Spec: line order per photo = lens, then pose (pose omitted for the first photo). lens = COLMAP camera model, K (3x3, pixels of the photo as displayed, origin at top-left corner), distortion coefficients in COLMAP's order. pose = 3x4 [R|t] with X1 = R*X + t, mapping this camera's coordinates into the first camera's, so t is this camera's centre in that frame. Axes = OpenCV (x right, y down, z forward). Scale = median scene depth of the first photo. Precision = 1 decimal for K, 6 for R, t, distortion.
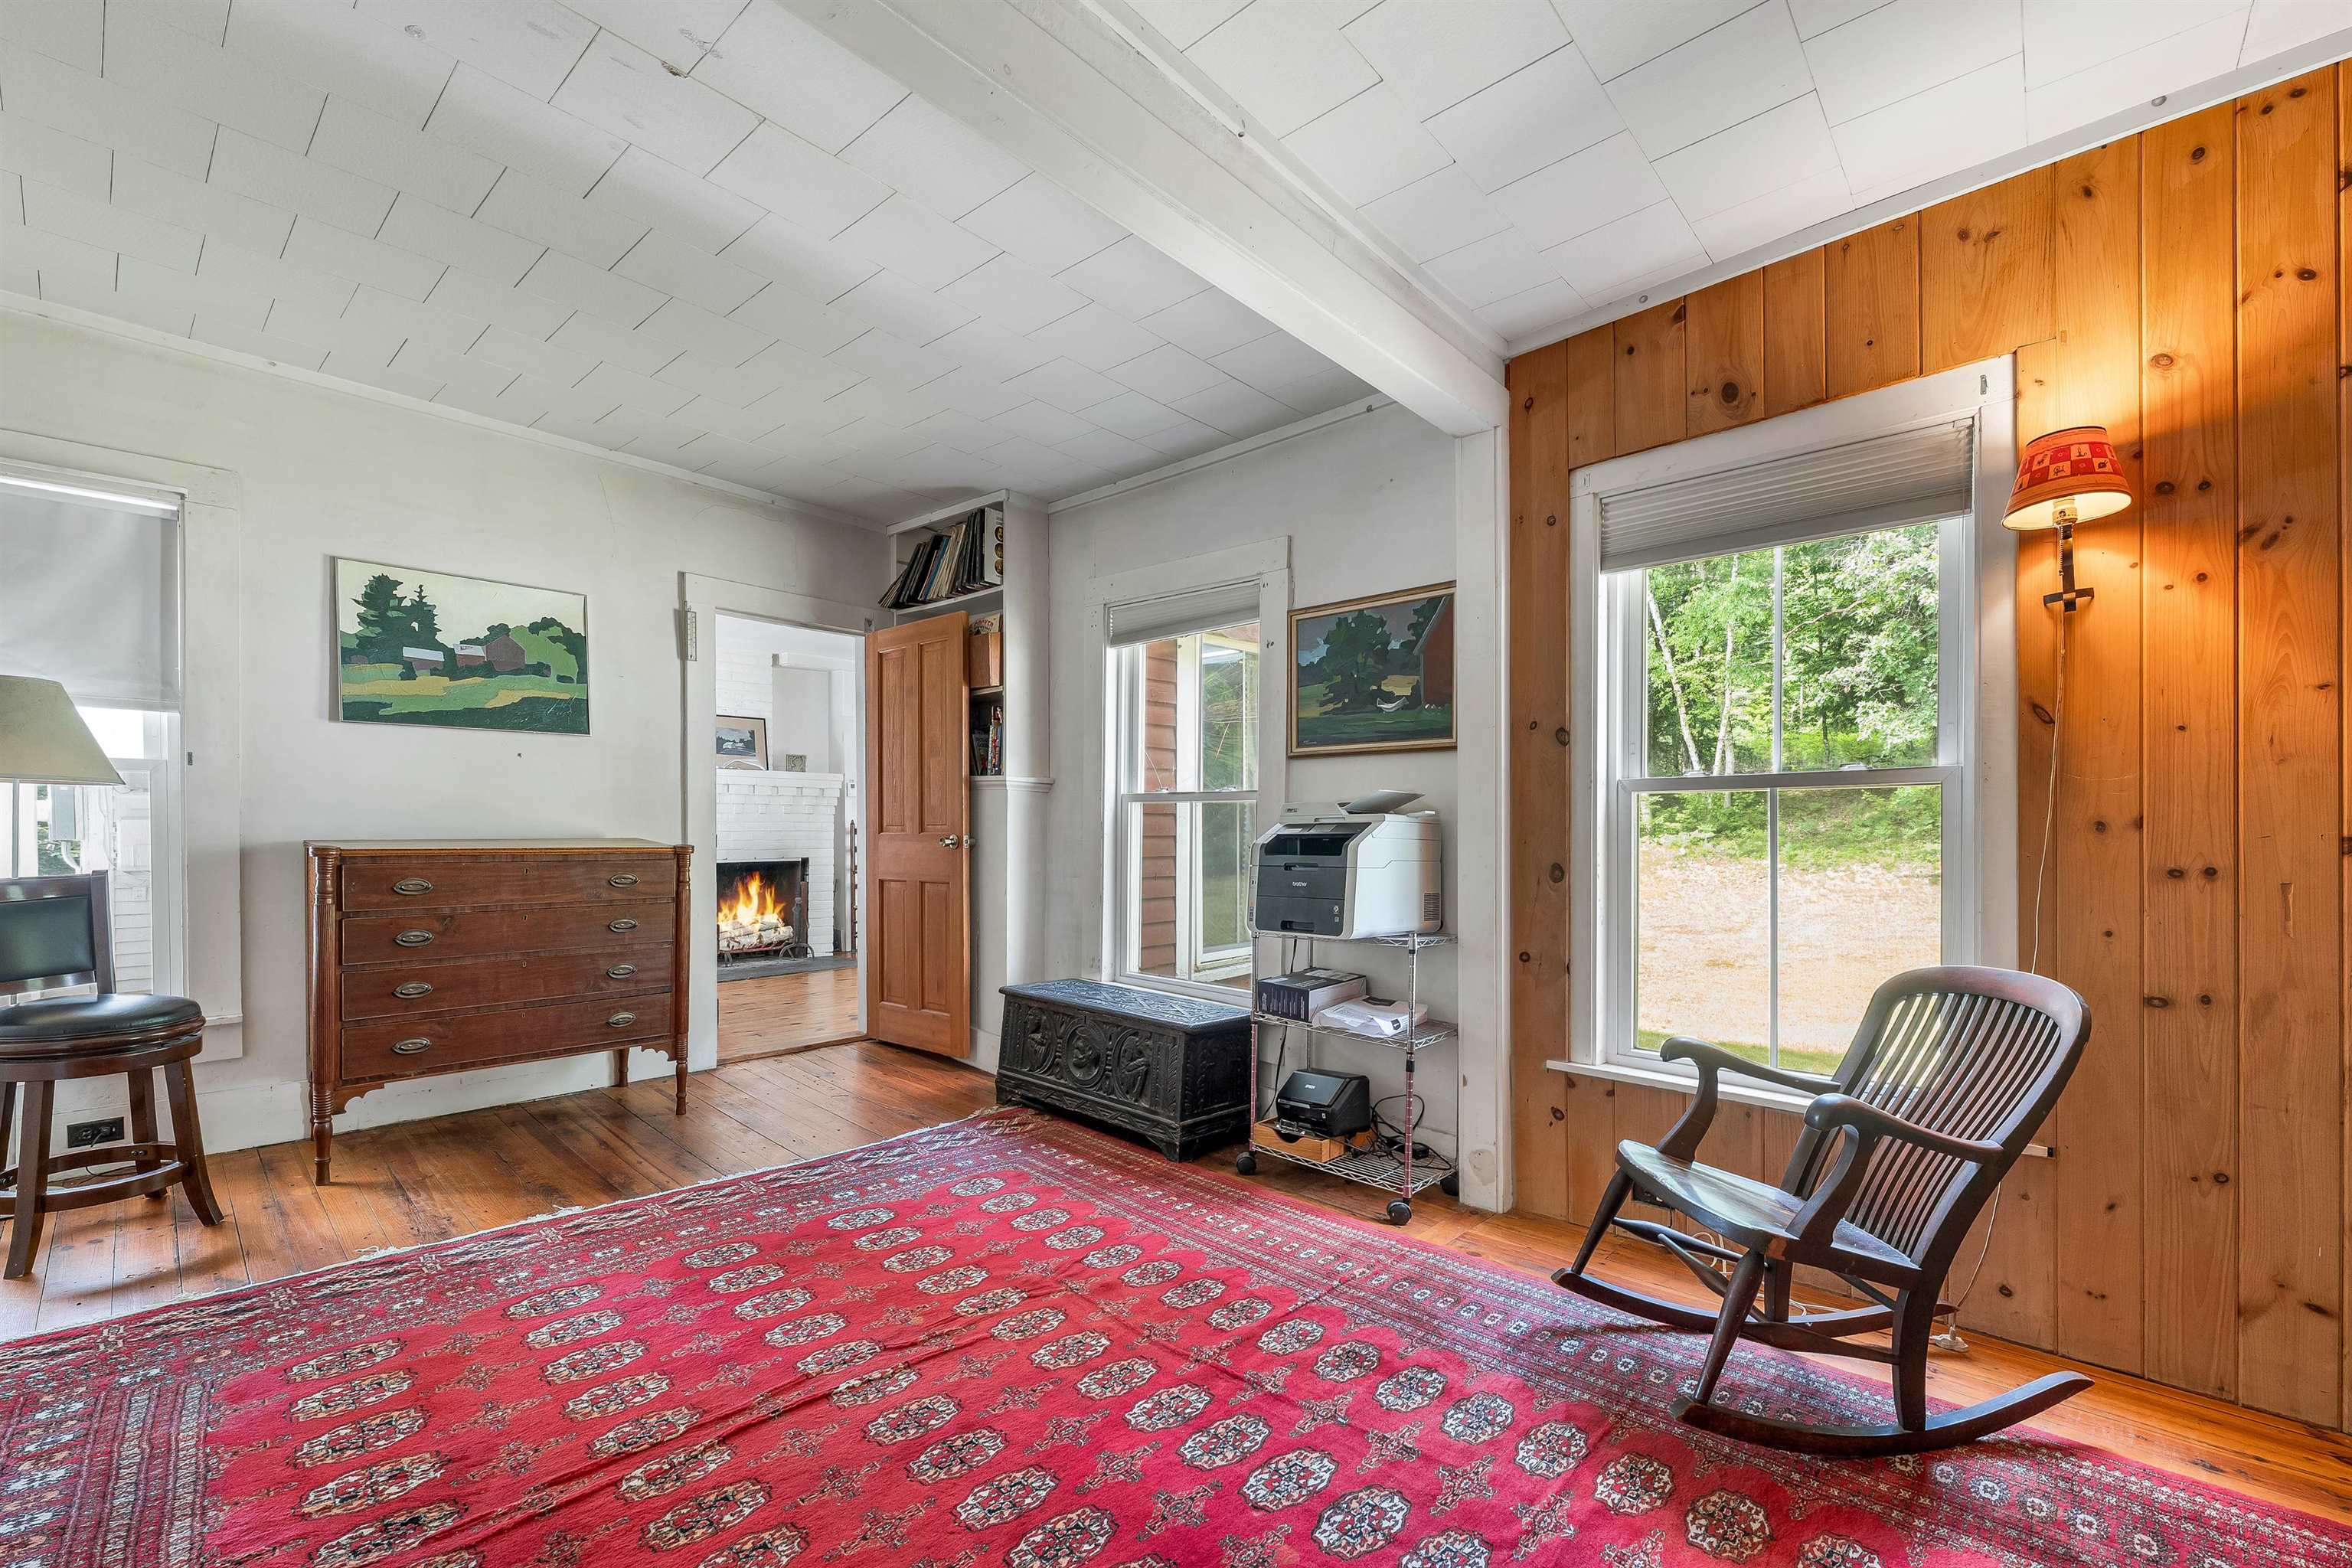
lens RADIAL K [[983.4, 0, 1144.3], [0, 983.4, 813.9], [0, 0, 1]] dist [0.003466, -0.001079]
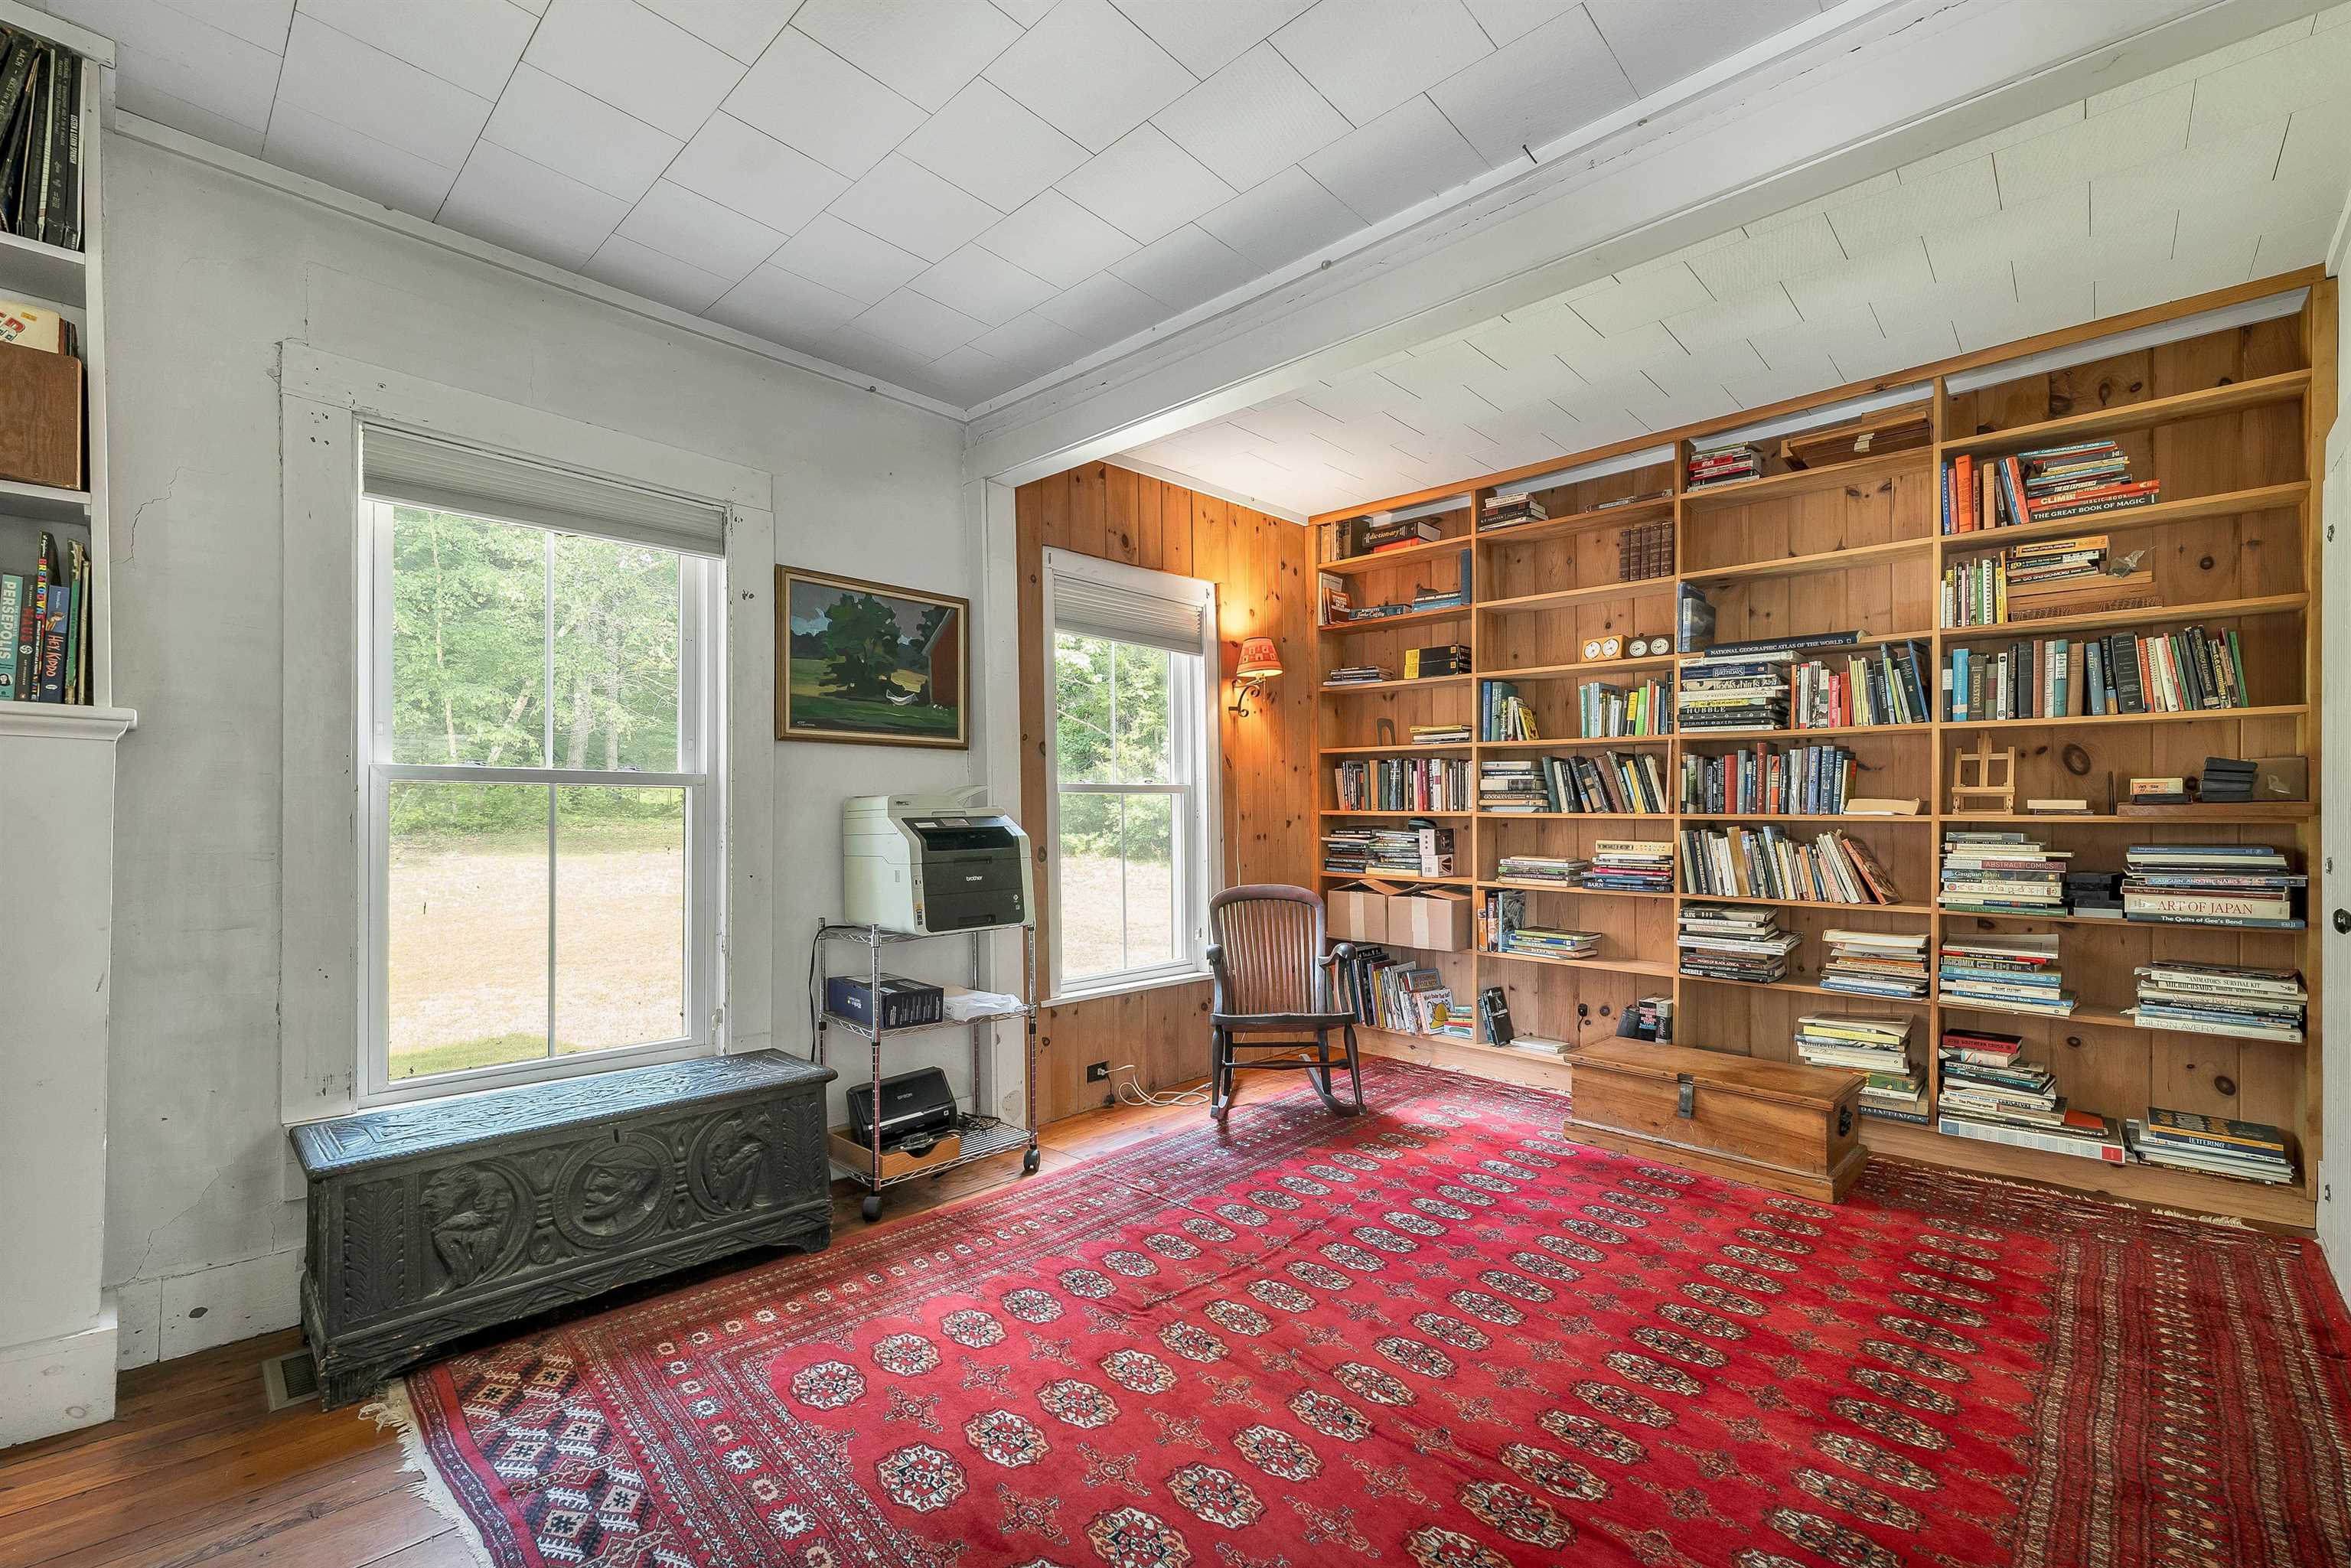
lens RADIAL K [[982.9, 0, 1193.8], [0, 982.9, 786.5], [0, 0, 1]] dist [0.003466, -0.001079]
pose [[-0.007349, 0.026956, 0.999610, -0.762029], [-0.009541, 0.999589, -0.027025, 0.003586], [-0.999927, -0.009736, -0.007089, 0.711814]]
